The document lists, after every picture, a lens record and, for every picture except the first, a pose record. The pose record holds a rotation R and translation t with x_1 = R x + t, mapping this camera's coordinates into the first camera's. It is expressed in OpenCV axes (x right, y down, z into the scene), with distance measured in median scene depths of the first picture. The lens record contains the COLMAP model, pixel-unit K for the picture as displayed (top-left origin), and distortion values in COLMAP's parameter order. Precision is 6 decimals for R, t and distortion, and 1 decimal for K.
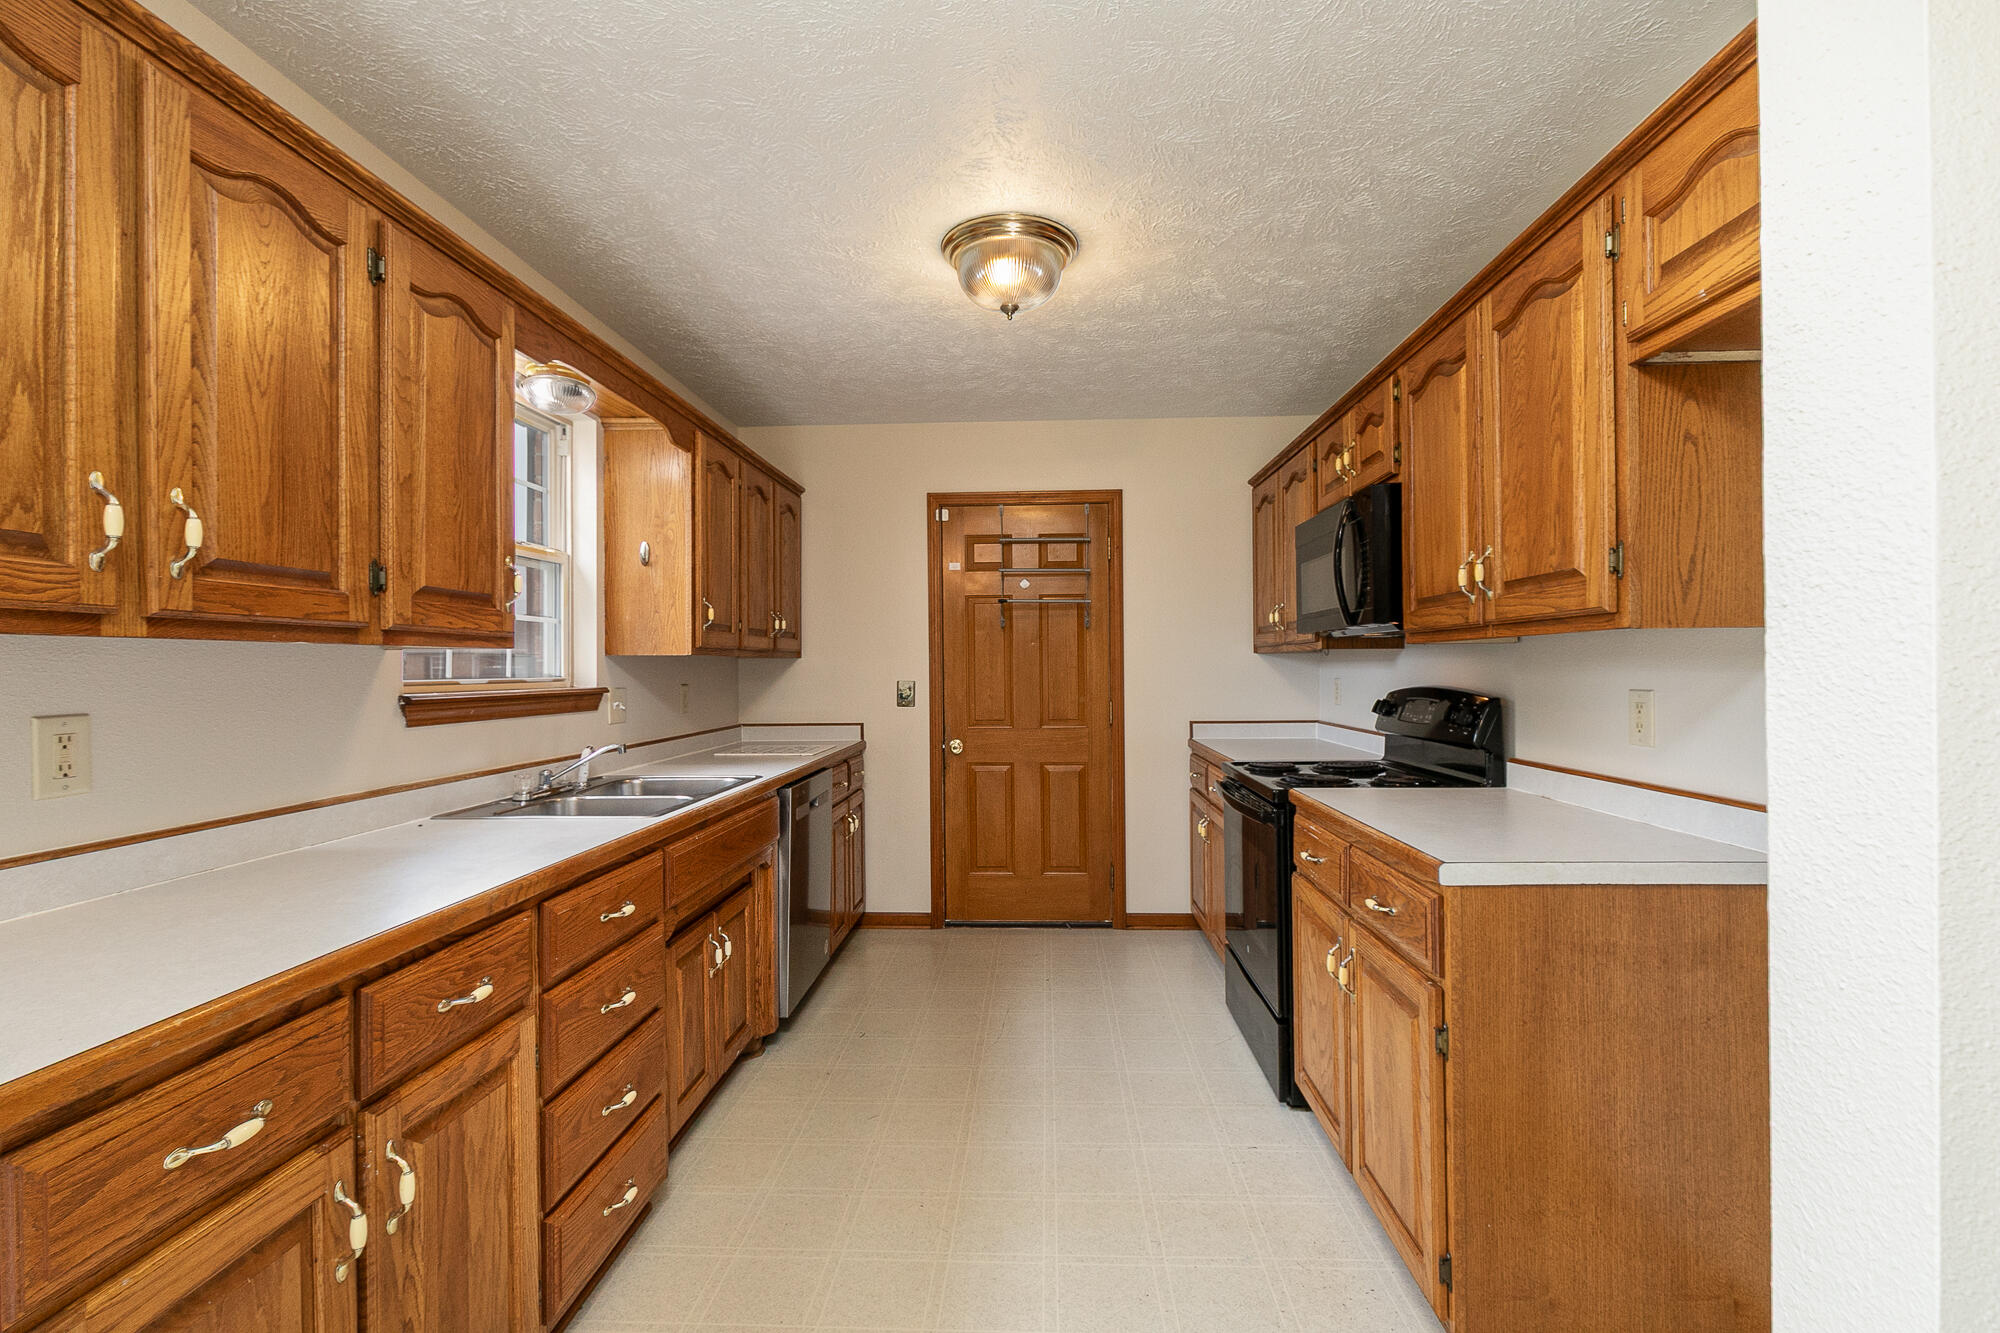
lens RADIAL K [[1006.1, 0, 1000.0], [0, 1006.1, 666.5], [0, 0, 1]] dist [-0.001478, -0.000339]
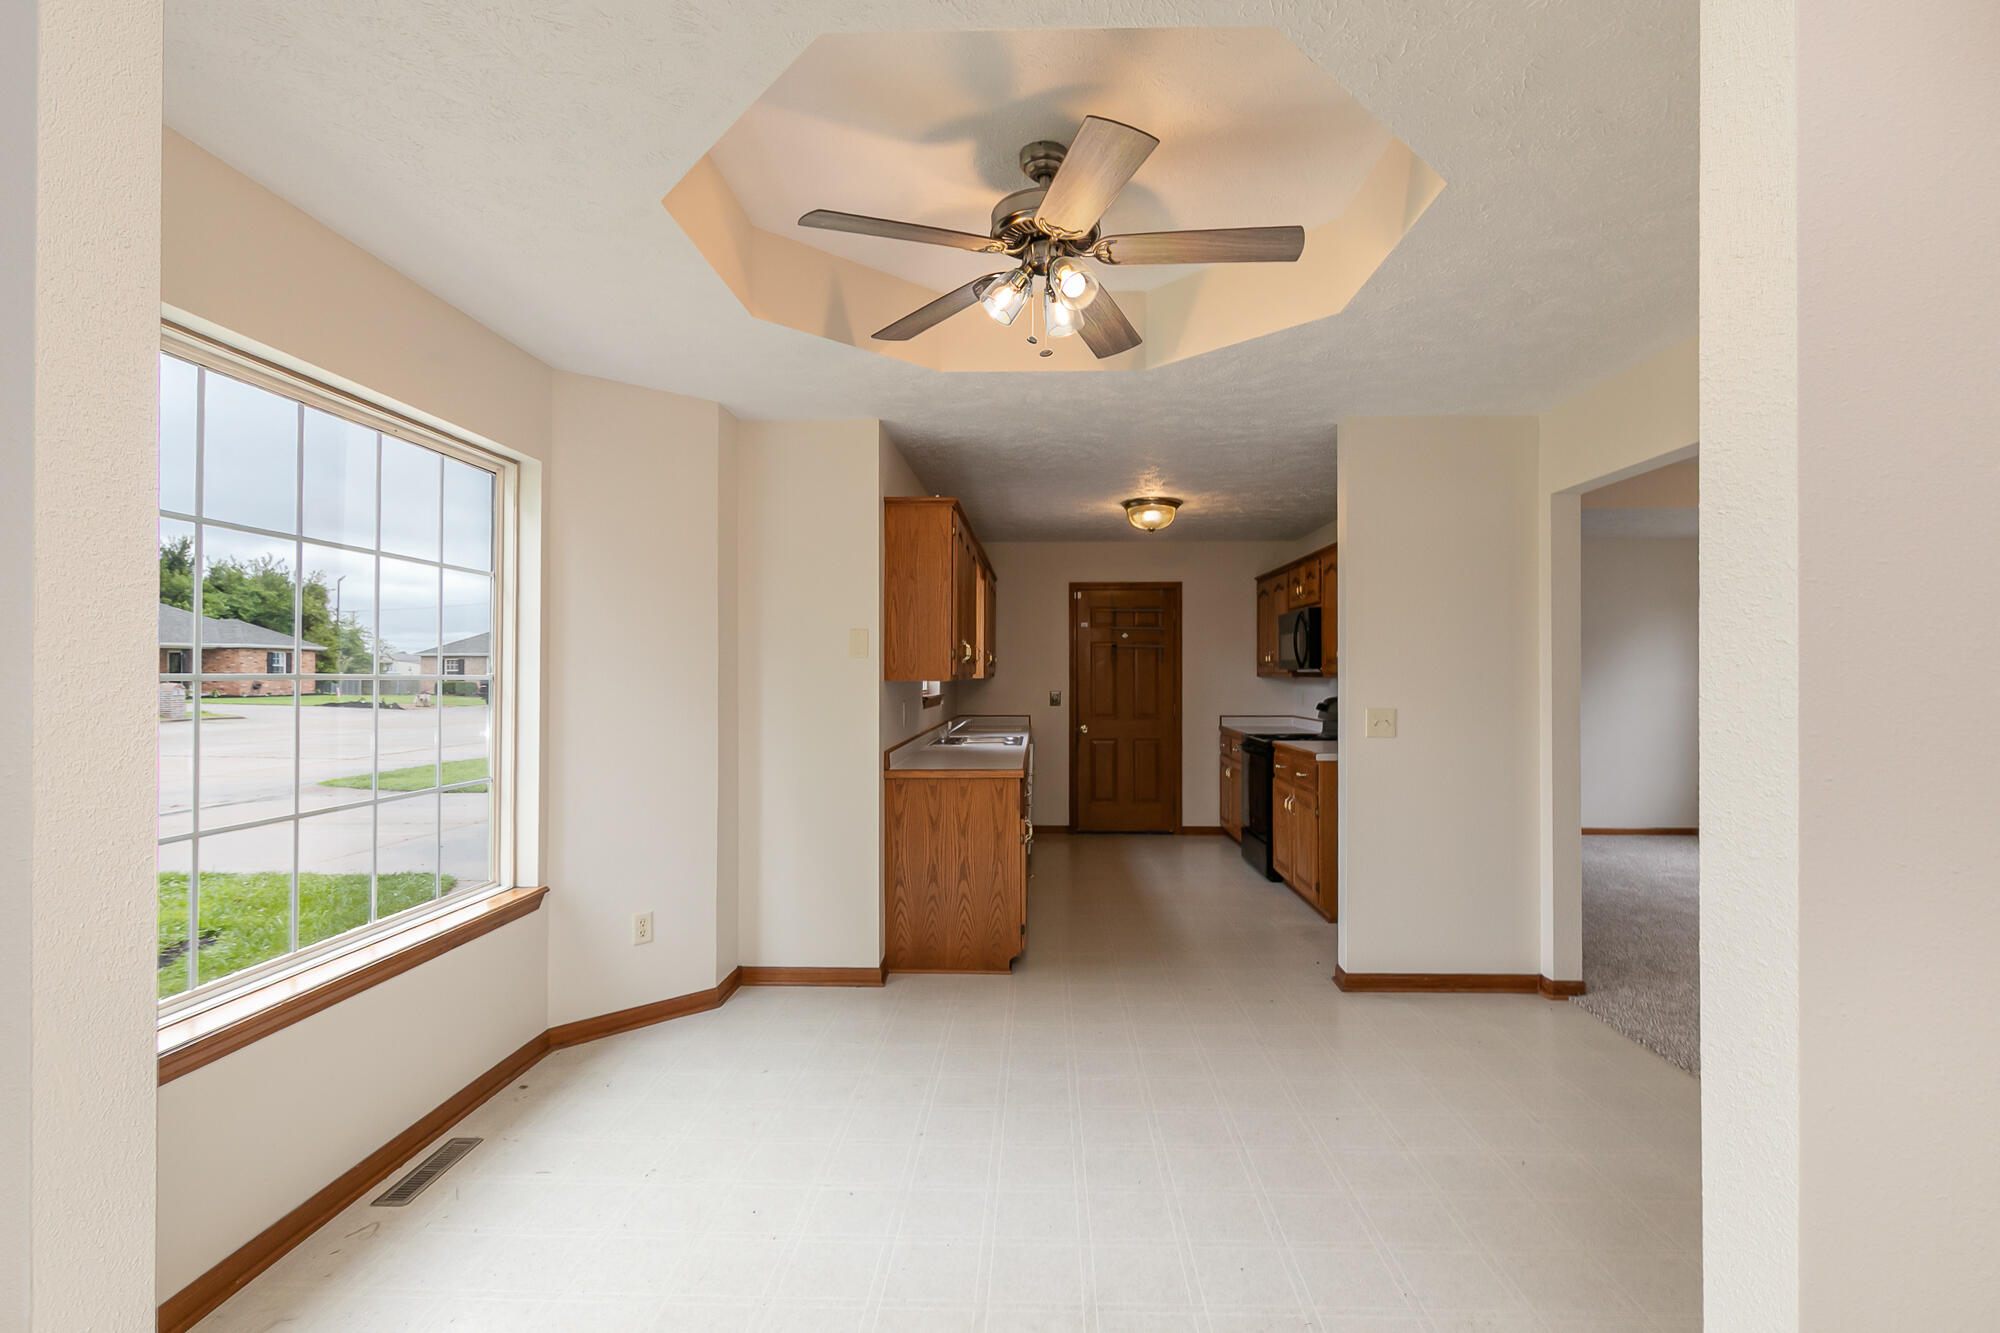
lens RADIAL K [[1006.1, 0, 1000.0], [0, 1006.1, 666.5], [0, 0, 1]] dist [-0.001478, -0.000339]
pose [[0.999952, 0.009008, -0.003804, -0.193226], [-0.009039, 0.999925, -0.008271, -0.013093], [0.003729, 0.008305, 0.999959, -0.771969]]
